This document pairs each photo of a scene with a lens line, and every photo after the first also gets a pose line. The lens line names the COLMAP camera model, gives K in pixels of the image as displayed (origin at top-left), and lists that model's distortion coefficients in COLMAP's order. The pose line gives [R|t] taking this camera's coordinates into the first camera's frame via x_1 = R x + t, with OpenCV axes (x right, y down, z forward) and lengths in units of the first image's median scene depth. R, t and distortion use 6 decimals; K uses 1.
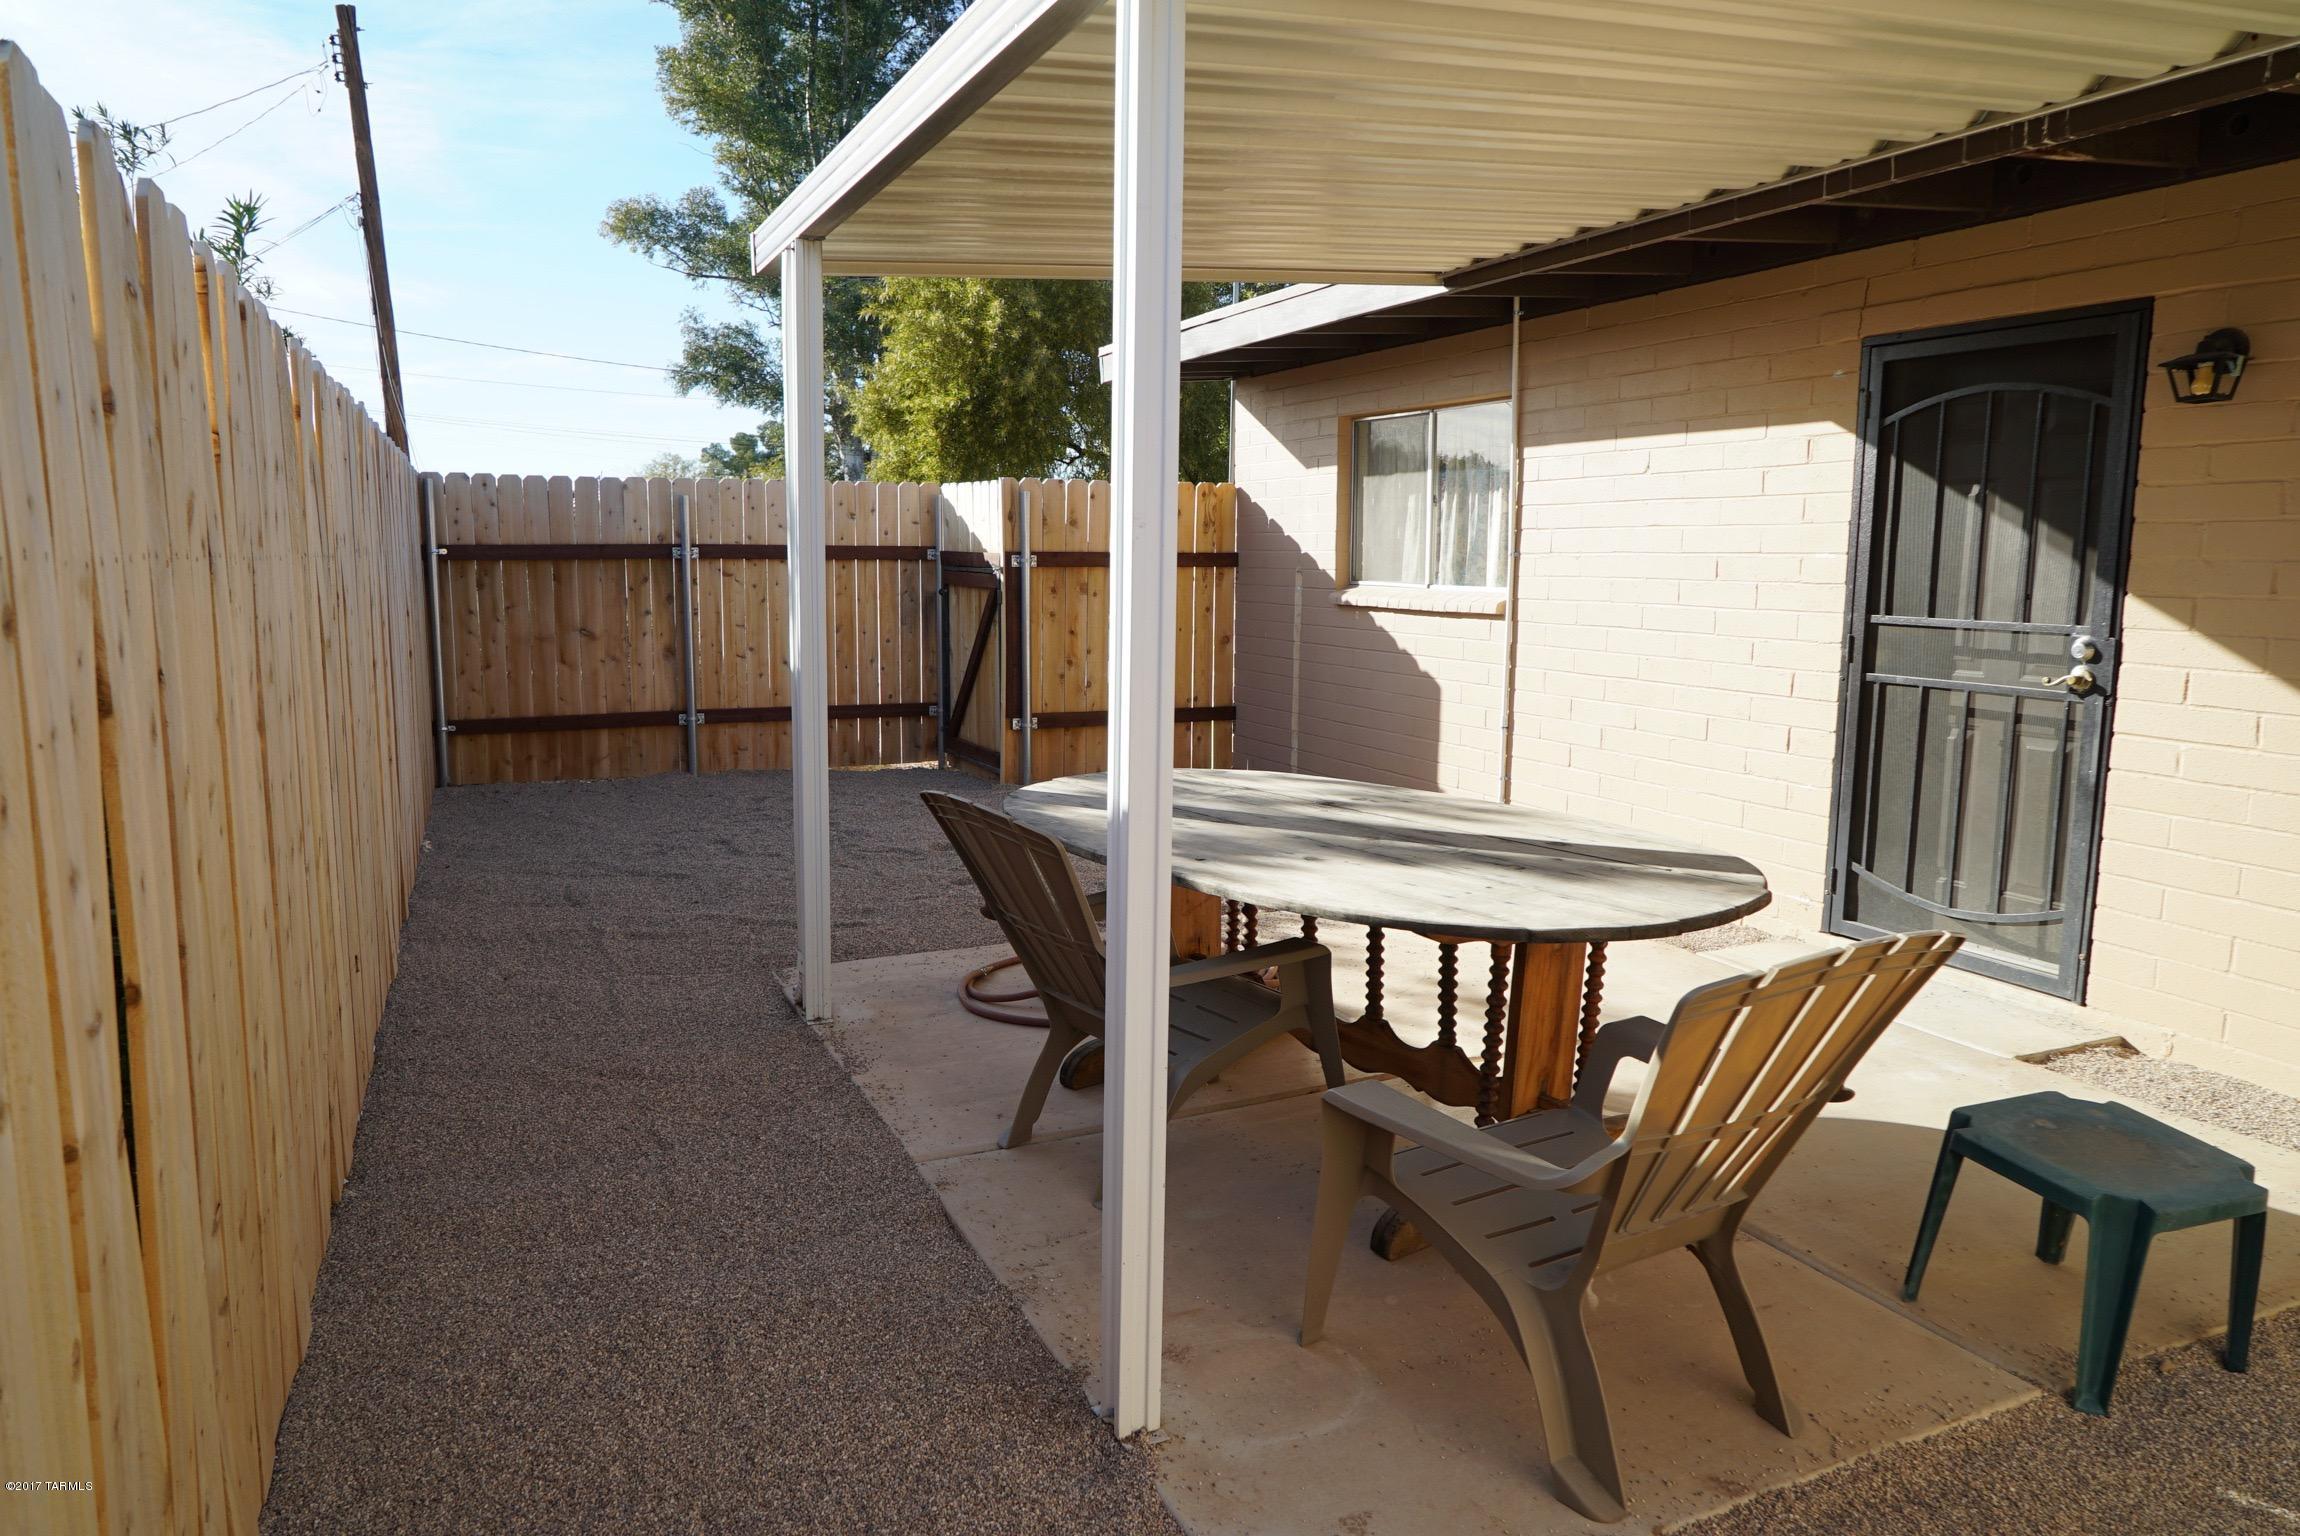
lens RADIAL K [[1534.5, 0, 1136.4], [0, 1534.5, 767.3], [0, 0, 1]] dist [-0.036855, 0.028036]
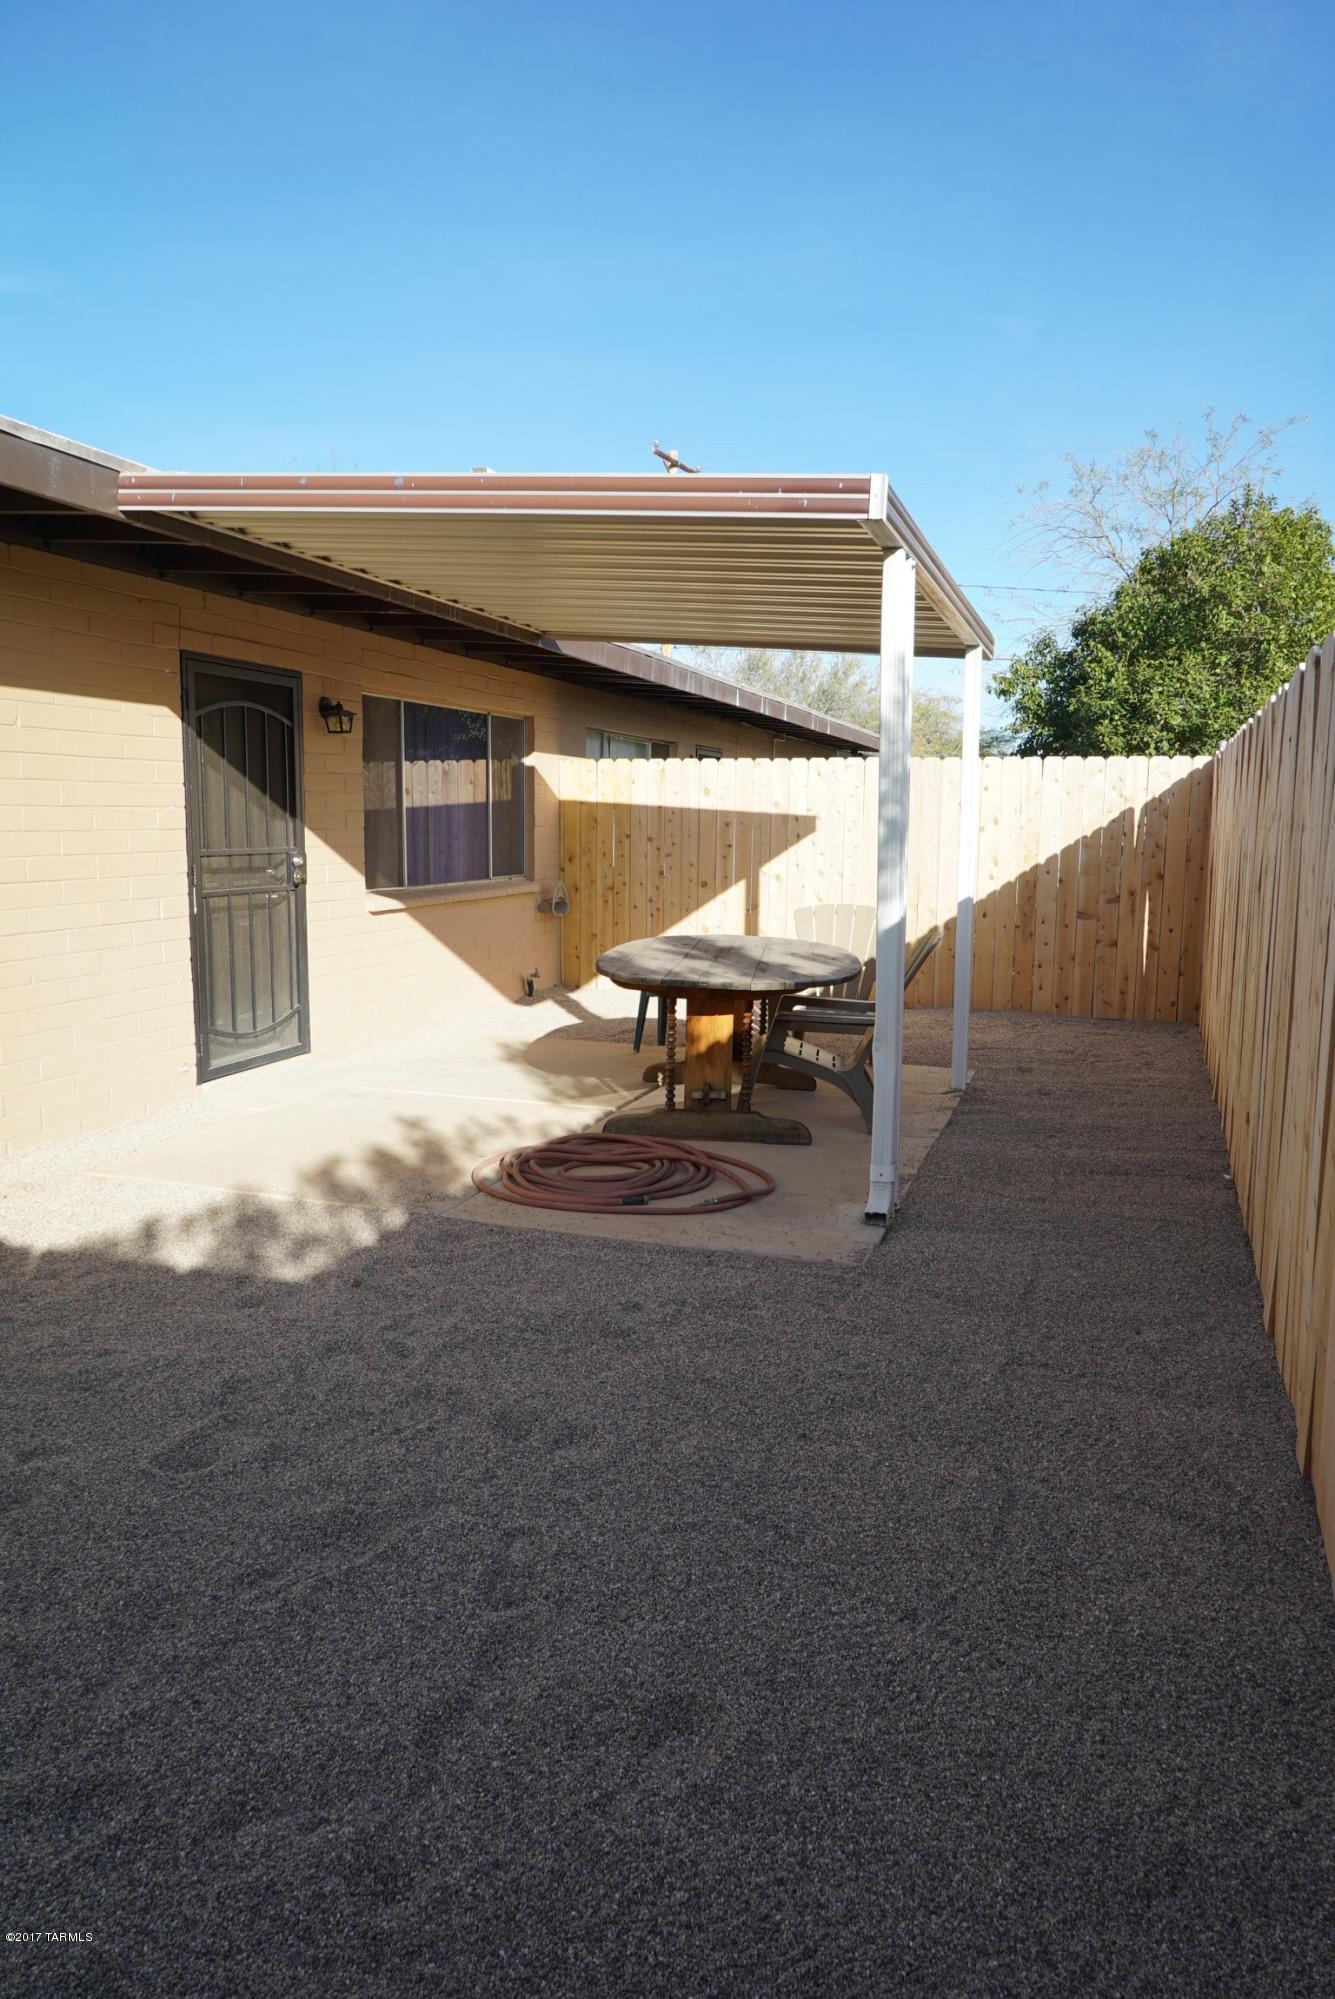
lens RADIAL K [[1333.7, 0, 668.0], [0, 1333.7, 1004.8], [0, 0, 1]] dist [-0.036855, 0.028036]
pose [[-0.742169, -0.108224, 0.661418, -0.819364], [0.078223, 0.966144, 0.245858, -0.281549], [-0.665633, 0.234206, -0.708576, 1.977344]]
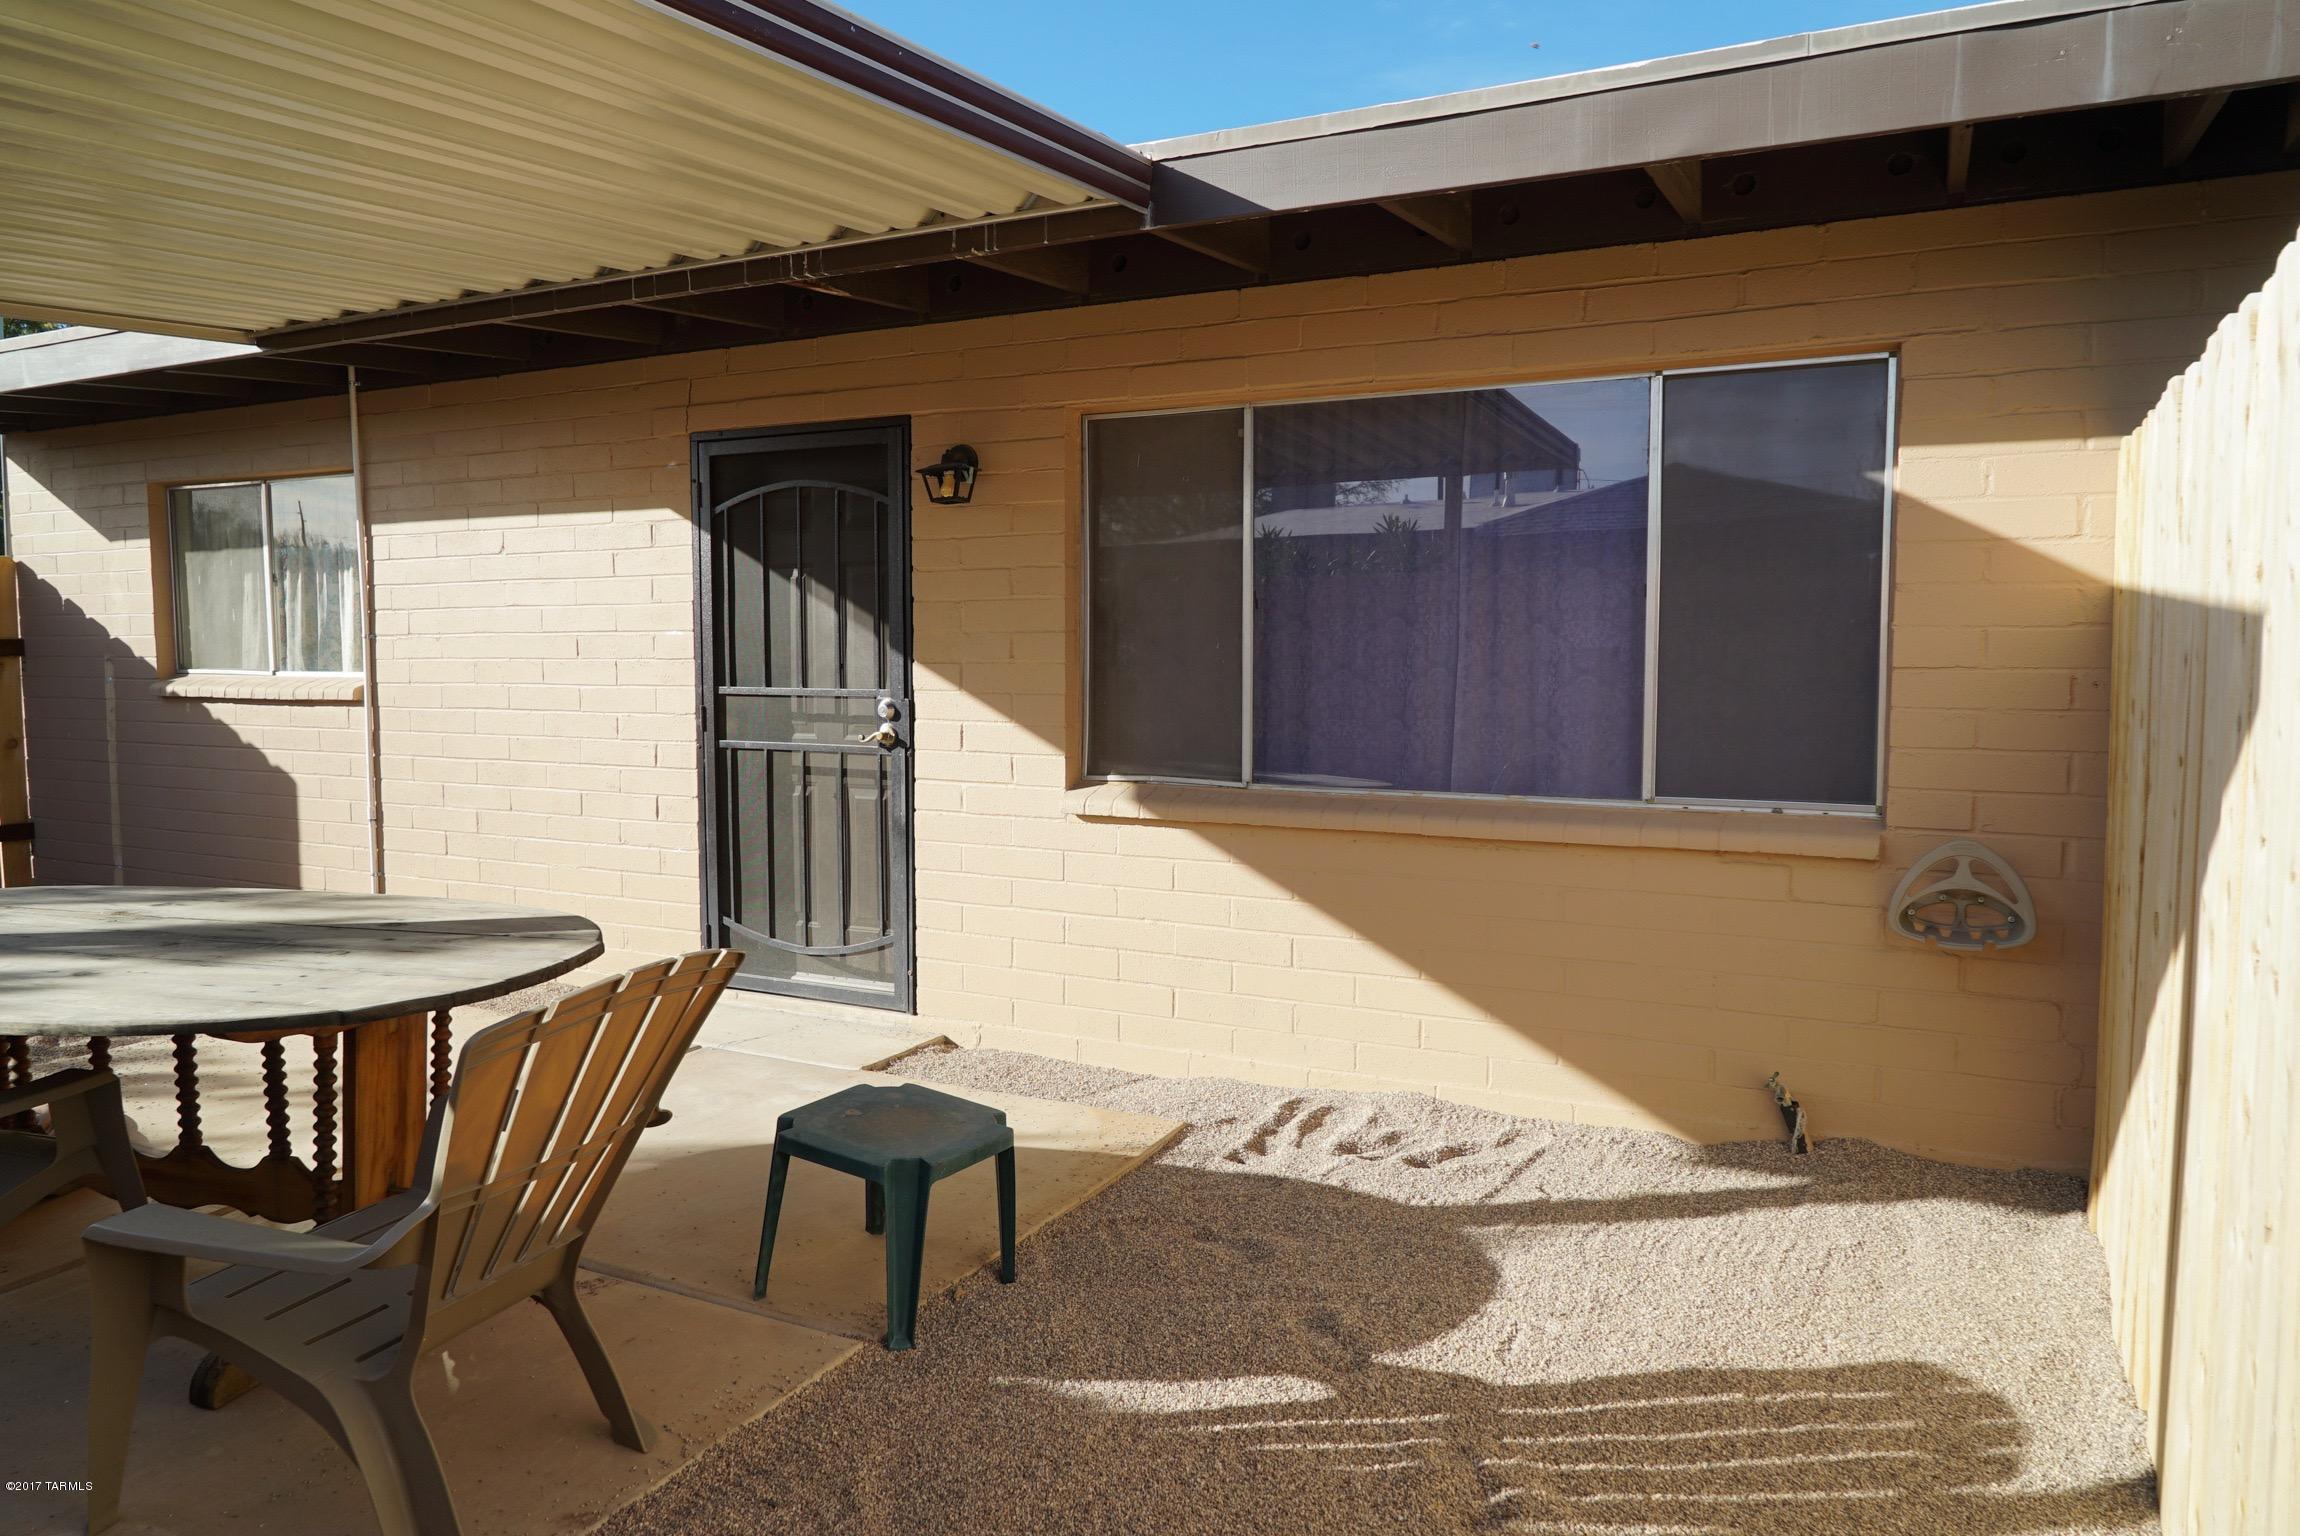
lens RADIAL K [[1534.5, 0, 1137.1], [0, 1534.5, 764.1], [0, 0, 1]] dist [-0.036855, 0.028036]
pose [[0.775882, -0.055835, 0.628402, 0.031970], [0.093339, 0.995273, -0.026813, 0.014467], [-0.623935, 0.079458, 0.777426, -0.034675]]
